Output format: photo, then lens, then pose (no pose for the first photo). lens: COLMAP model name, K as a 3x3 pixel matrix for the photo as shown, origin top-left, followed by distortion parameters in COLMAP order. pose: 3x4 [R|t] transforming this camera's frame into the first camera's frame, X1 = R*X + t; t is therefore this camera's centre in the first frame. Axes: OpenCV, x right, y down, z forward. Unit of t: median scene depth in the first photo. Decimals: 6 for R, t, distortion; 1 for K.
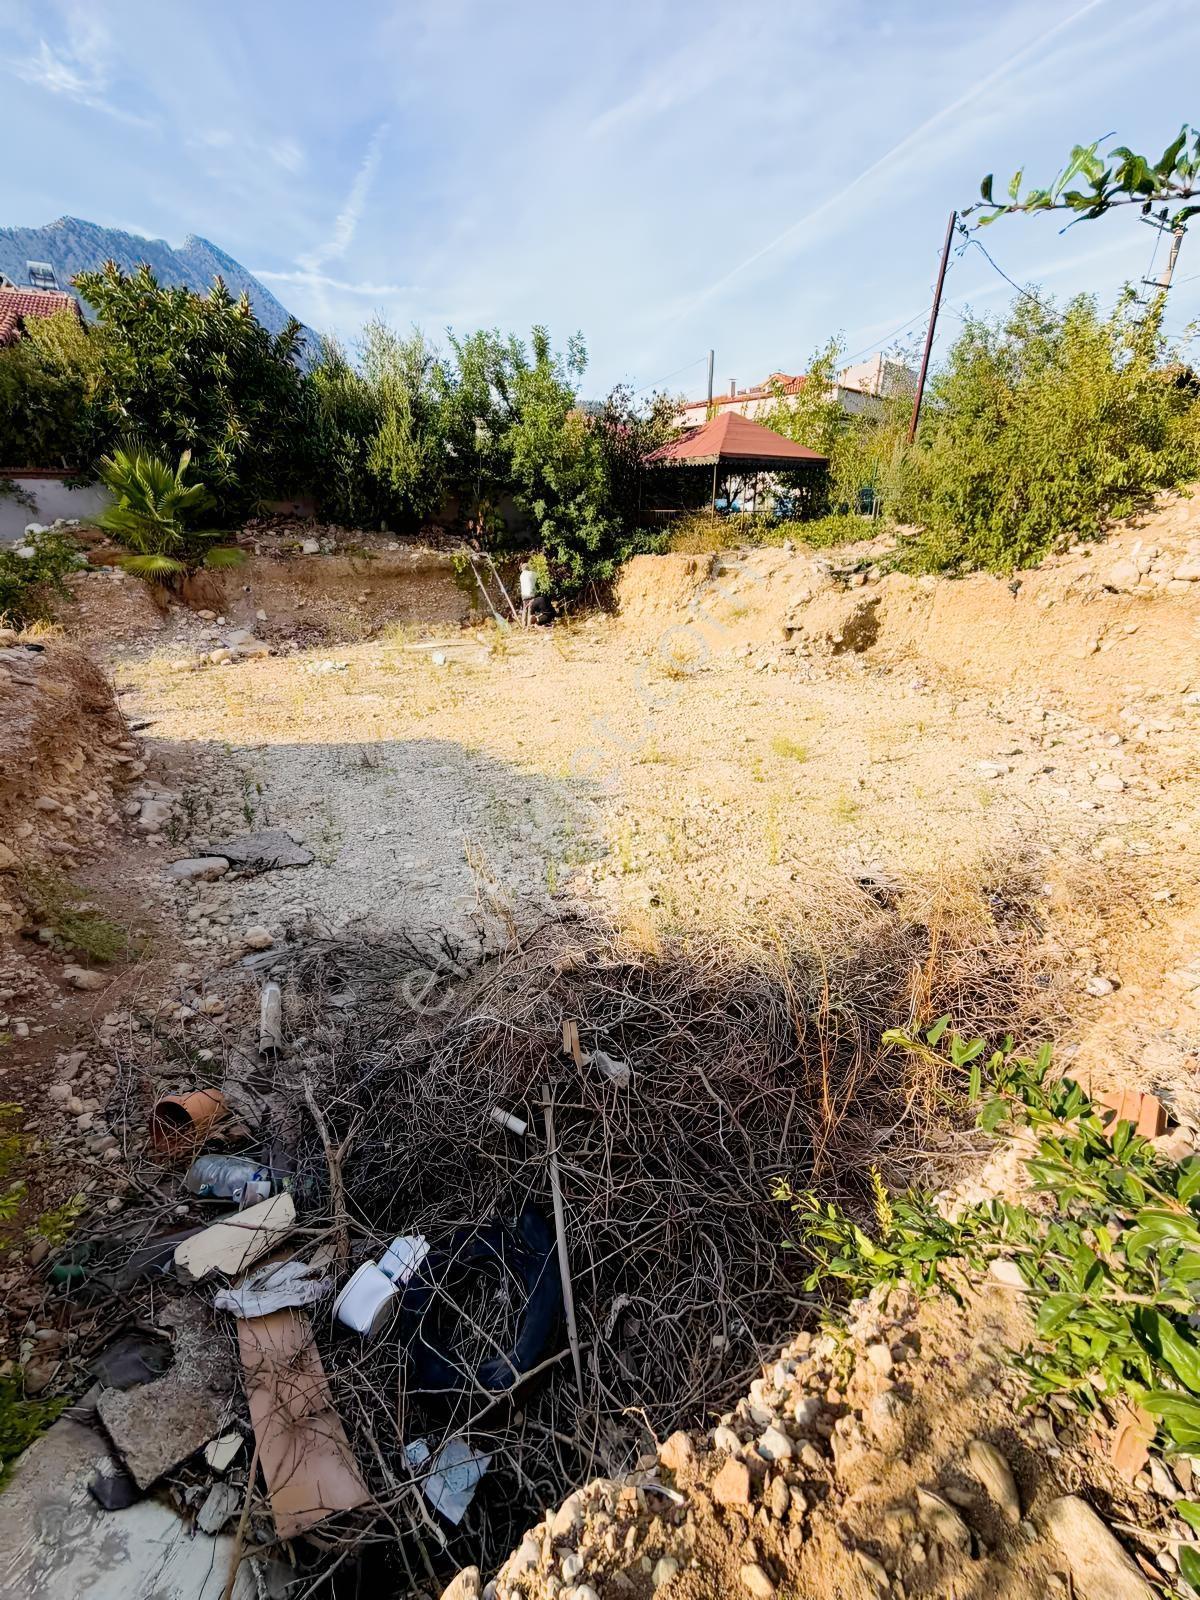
lens RADIAL K [[635.8, 0, 593.5], [0, 635.8, 801.1], [0, 0, 1]] dist [-0.001236, -0.000111]
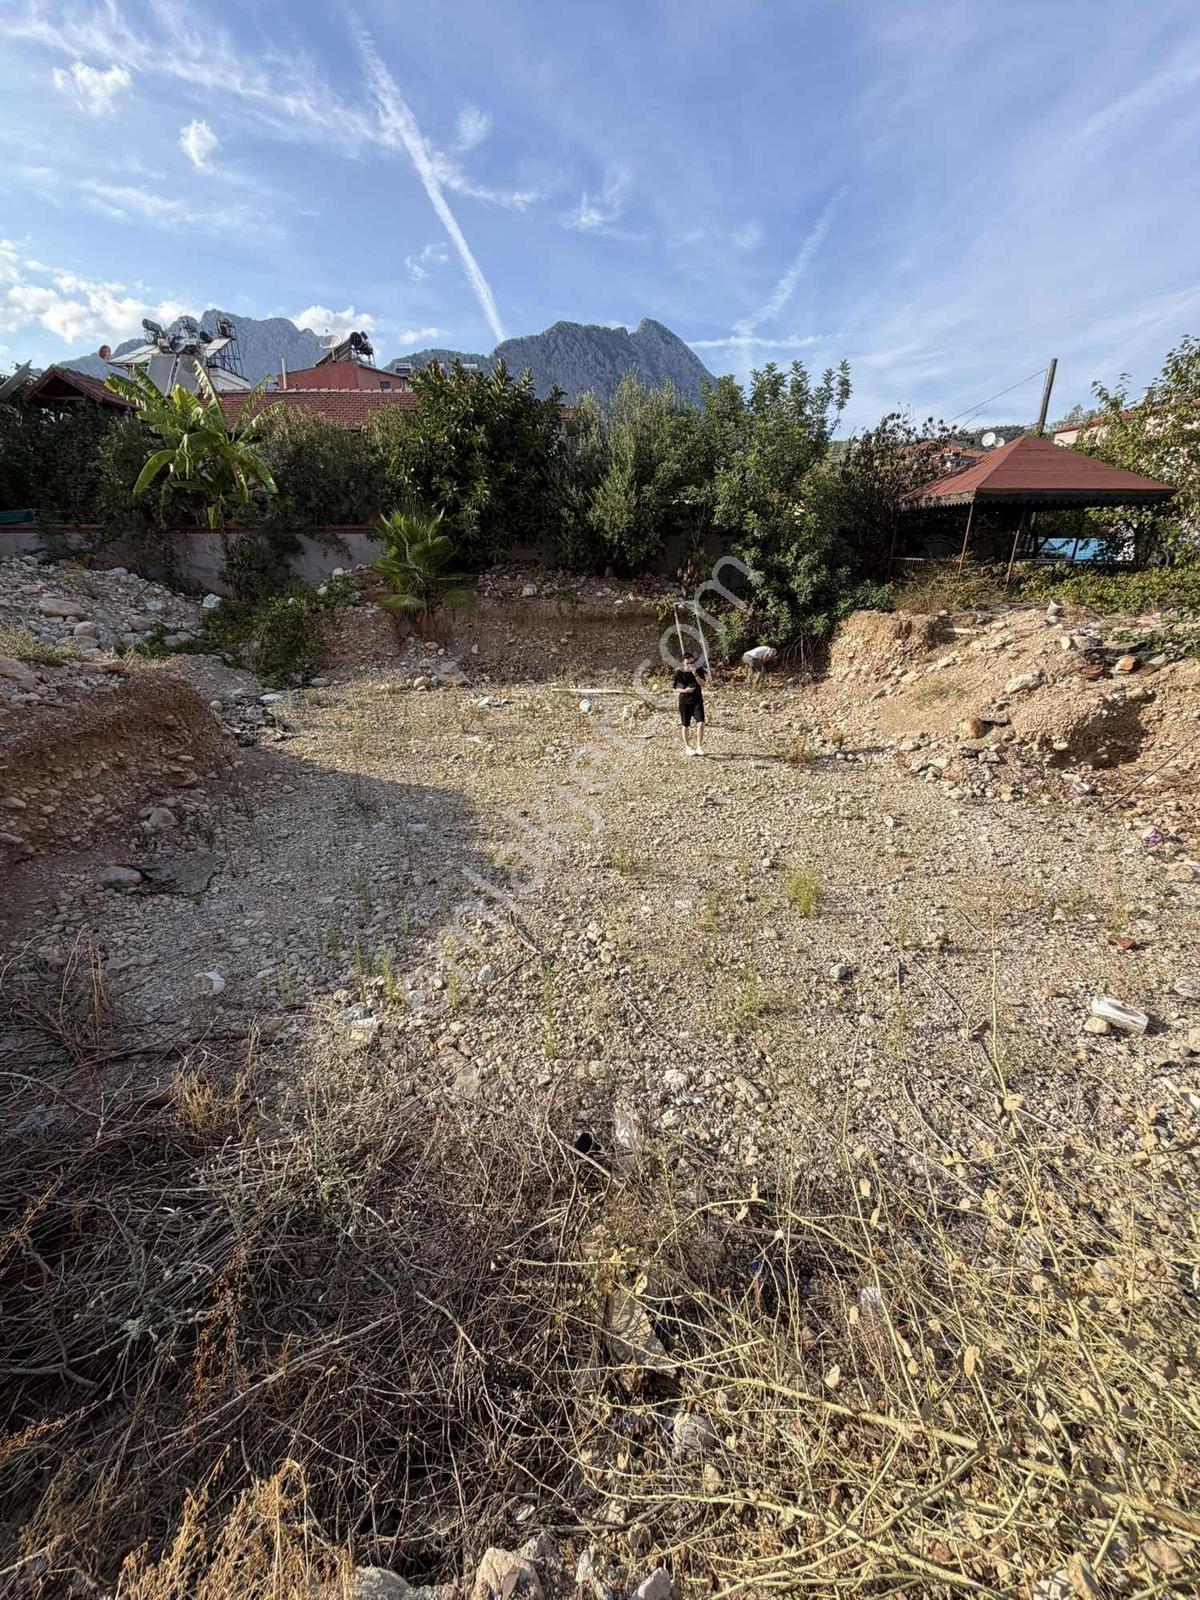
lens RADIAL K [[635.8, 0, 608.6], [0, 635.8, 794.3], [0, 0, 1]] dist [-0.001236, -0.000111]
pose [[0.865763, 0.179337, -0.467217, 0.272988], [-0.206420, 0.978439, -0.006936, -0.089979], [0.455900, 0.102448, 0.884115, 0.153520]]
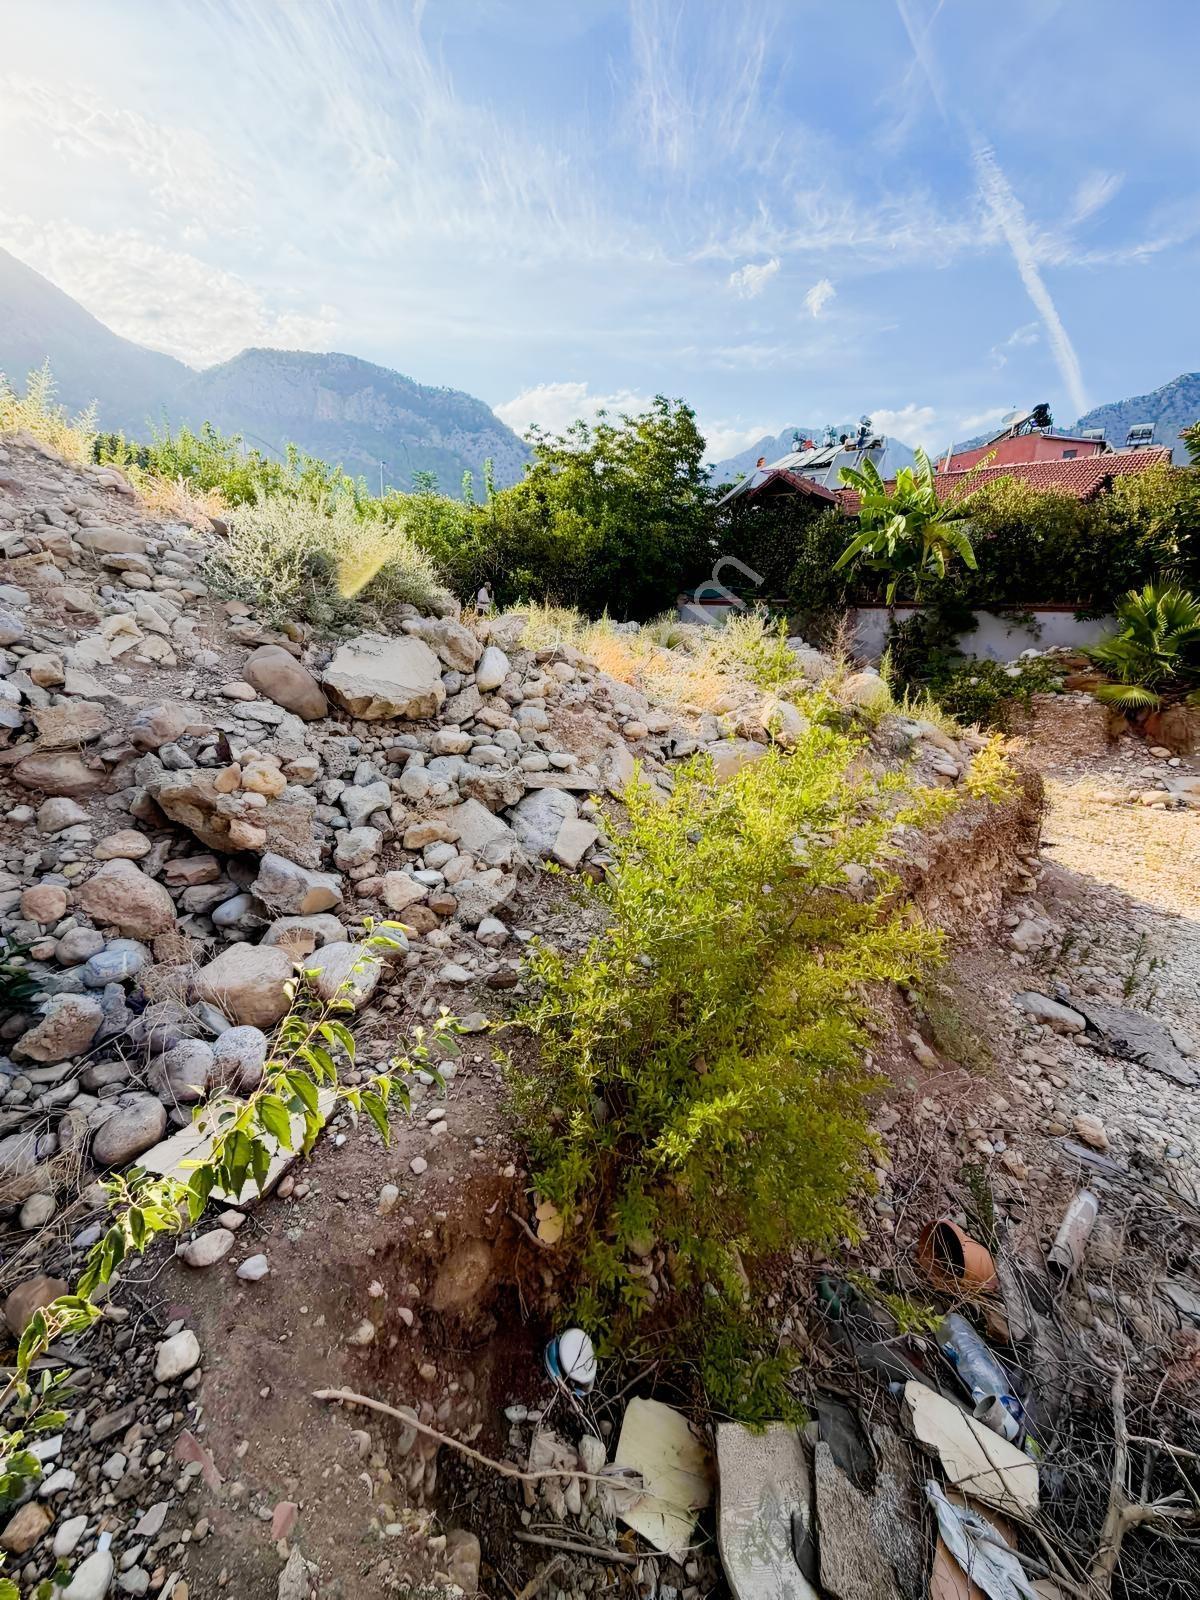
lens RADIAL K [[635.8, 0, 602.6], [0, 635.8, 799.8], [0, 0, 1]] dist [-0.001236, -0.000111]
pose [[0.326764, 0.269173, -0.905964, -0.031150], [-0.422554, 0.899049, 0.114711, -0.000991], [0.845384, 0.345335, 0.407517, -0.017515]]
